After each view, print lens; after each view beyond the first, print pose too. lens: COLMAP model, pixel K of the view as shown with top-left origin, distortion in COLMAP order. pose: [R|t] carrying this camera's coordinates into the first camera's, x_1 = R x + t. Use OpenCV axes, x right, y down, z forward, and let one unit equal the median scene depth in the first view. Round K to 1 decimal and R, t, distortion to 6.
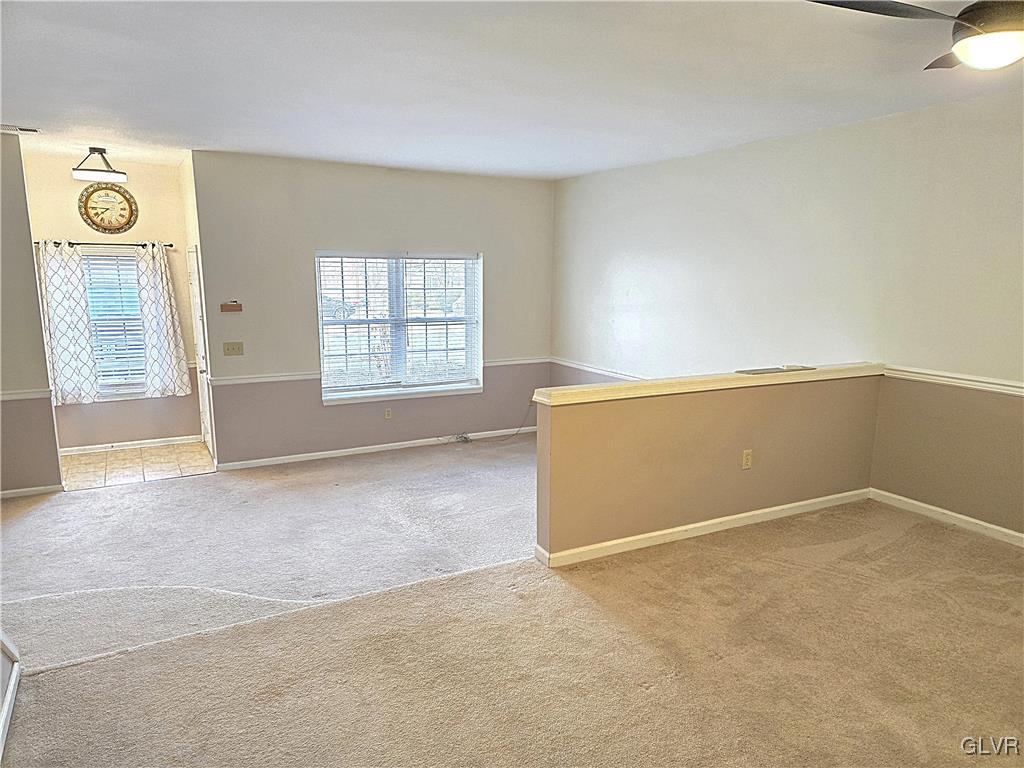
lens RADIAL K [[669.6, 0, 508.9], [0, 669.6, 393.2], [0, 0, 1]] dist [0.037612, -0.024671]
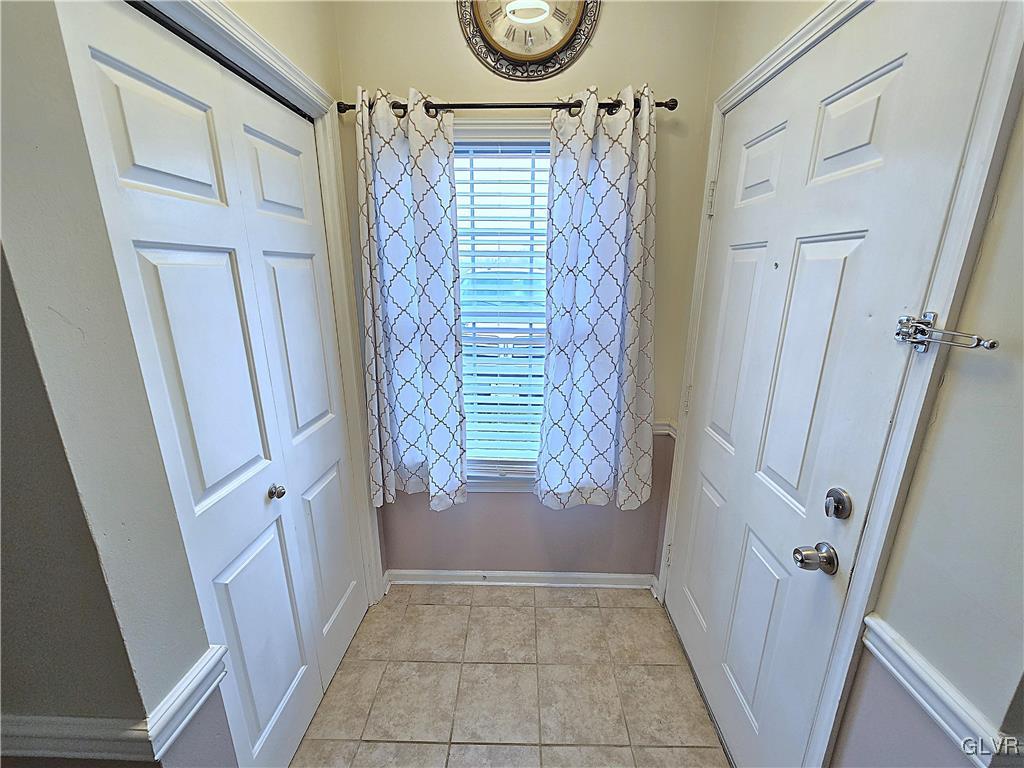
lens RADIAL K [[418.7, 0, 513.5], [0, 418.7, 383.9], [0, 0, 1]] dist [0.003983, 0.000532]
pose [[0.853739, 0.133619, -0.503265, -0.458797], [-0.094393, 0.990215, 0.102779, -0.095457], [0.512074, -0.040242, 0.857998, 0.797344]]
